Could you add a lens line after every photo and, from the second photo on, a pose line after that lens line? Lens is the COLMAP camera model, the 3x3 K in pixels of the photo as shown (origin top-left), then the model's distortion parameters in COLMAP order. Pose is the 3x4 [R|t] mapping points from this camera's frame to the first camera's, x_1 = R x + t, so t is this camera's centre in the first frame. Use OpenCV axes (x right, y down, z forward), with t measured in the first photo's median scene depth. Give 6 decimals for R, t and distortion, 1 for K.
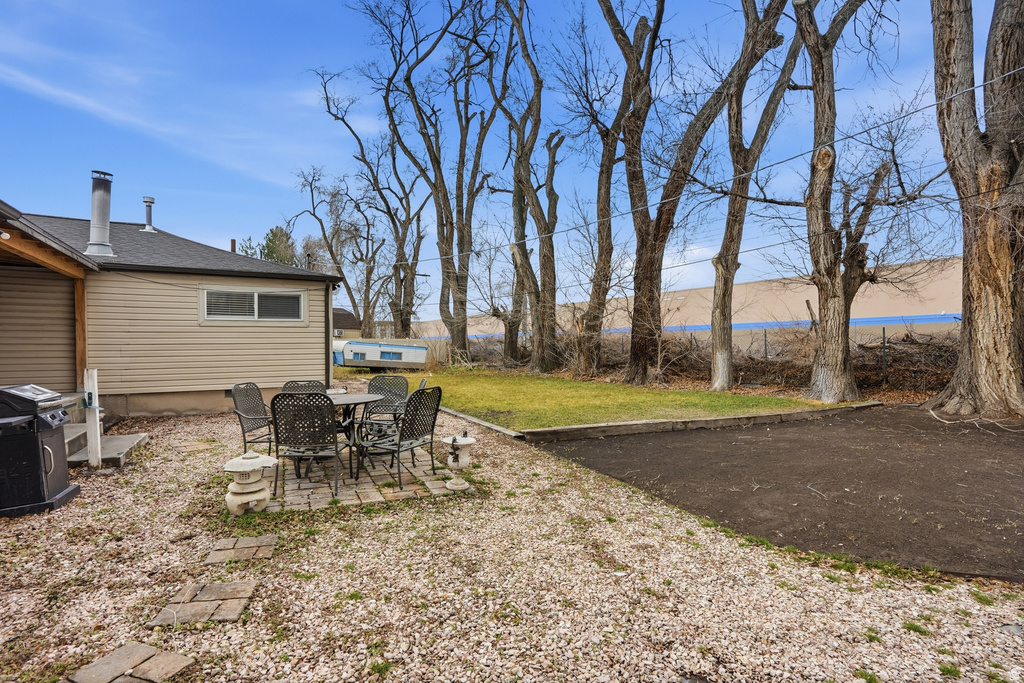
lens RADIAL K [[481.4, 0, 506.0], [0, 481.4, 344.6], [0, 0, 1]] dist [-0.045806, 0.010710]
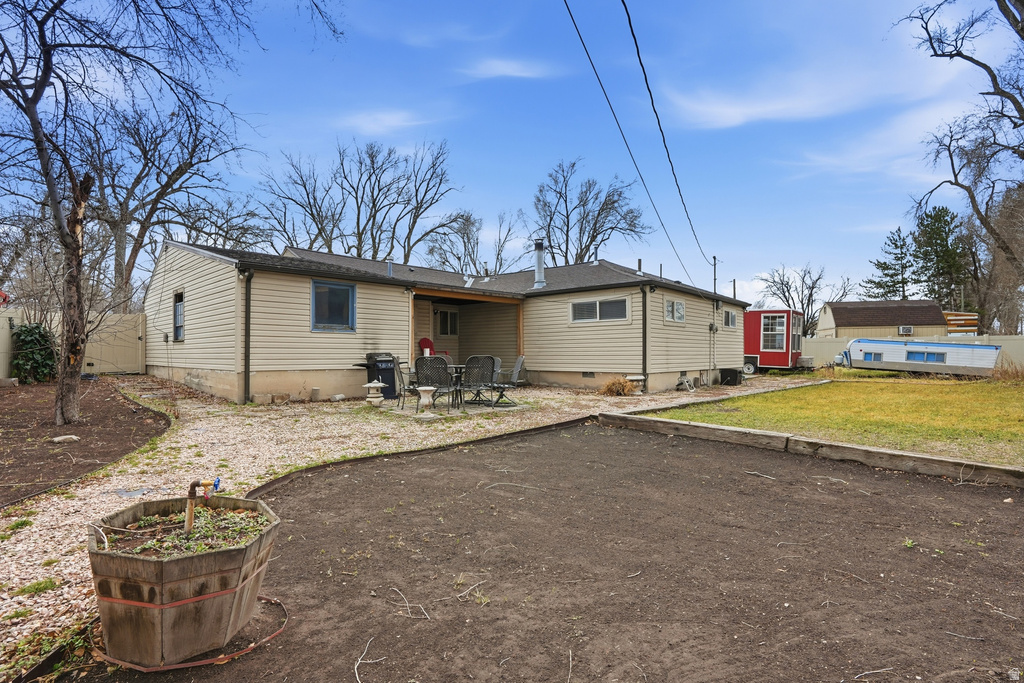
lens RADIAL K [[481.4, 0, 504.8], [0, 481.4, 344.7], [0, 0, 1]] dist [-0.045806, 0.010710]
pose [[0.287100, -0.013630, -0.957803, 0.670159], [0.001246, 0.999903, -0.013856, 0.032046], [0.957900, 0.002784, 0.287090, 0.343429]]
